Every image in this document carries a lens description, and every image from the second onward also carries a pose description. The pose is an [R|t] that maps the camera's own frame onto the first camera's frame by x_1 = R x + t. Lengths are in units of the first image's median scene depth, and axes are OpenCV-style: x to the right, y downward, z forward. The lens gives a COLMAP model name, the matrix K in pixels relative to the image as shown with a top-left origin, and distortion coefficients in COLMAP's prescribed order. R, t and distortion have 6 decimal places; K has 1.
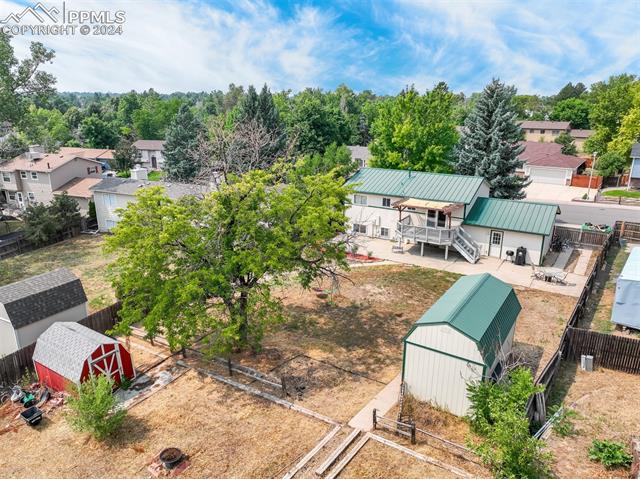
lens RADIAL K [[449.3, 0, 320.0], [0, 449.3, 239.5], [0, 0, 1]] dist [0.005396, 0.011361]
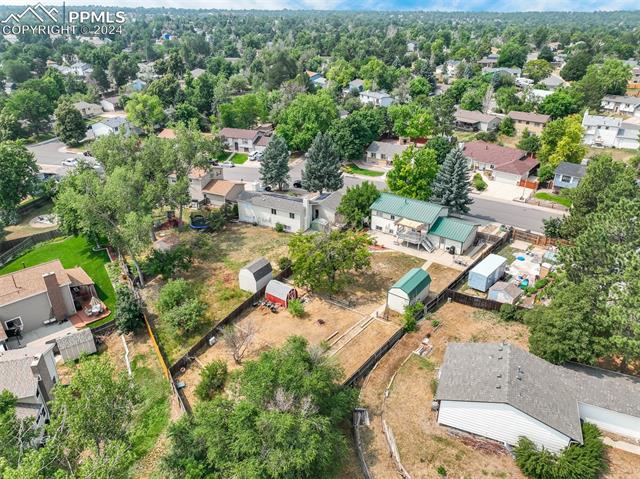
lens RADIAL K [[449.3, 0, 320.0], [0, 449.3, 239.5], [0, 0, 1]] dist [0.005396, 0.011361]
pose [[0.998091, 0.029388, -0.054313, -0.071092], [-0.019634, 0.984884, 0.172101, -0.362822], [0.058550, -0.170706, 0.983581, -1.123148]]
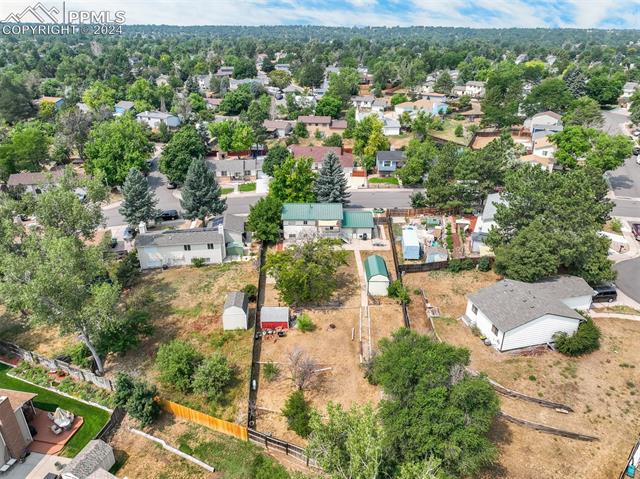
lens RADIAL K [[449.3, 0, 320.0], [0, 449.3, 239.5], [0, 0, 1]] dist [0.005396, 0.011361]
pose [[0.843869, -0.230597, 0.484469, -0.965125], [0.156319, 0.969427, 0.189144, -0.451307], [-0.513274, -0.083881, 0.854116, -0.999743]]
